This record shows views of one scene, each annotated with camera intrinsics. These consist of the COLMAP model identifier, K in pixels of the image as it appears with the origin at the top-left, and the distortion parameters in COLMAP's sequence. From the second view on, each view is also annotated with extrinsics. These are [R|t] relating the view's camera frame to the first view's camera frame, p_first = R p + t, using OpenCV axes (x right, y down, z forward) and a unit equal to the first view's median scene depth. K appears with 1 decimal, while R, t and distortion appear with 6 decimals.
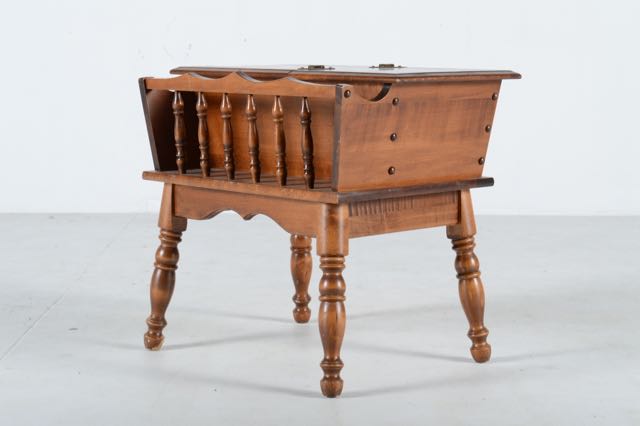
lens RADIAL K [[1533.5, 0, 320.0], [0, 1533.5, 213.0], [0, 0, 1]] dist [0.009829, 0.100982]
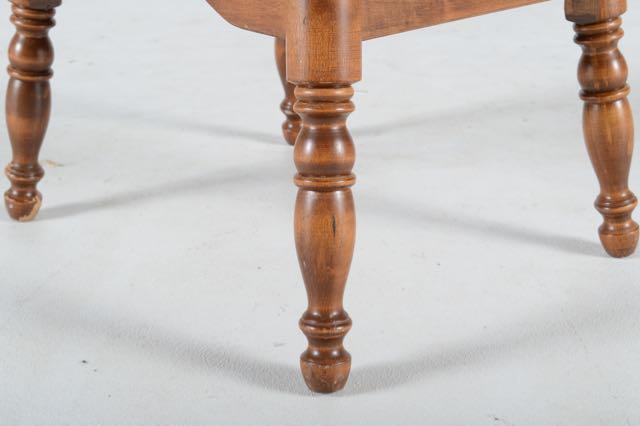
lens RADIAL K [[1064.9, 0, 320.0], [0, 1064.9, 213.0], [0, 0, 1]] dist [-0.003994, -0.015910]
pose [[0.999003, -0.001891, -0.044599, 0.019014], [0.013174, 0.967093, 0.254082, -0.012076], [0.042650, -0.254416, 0.966154, 0.659609]]
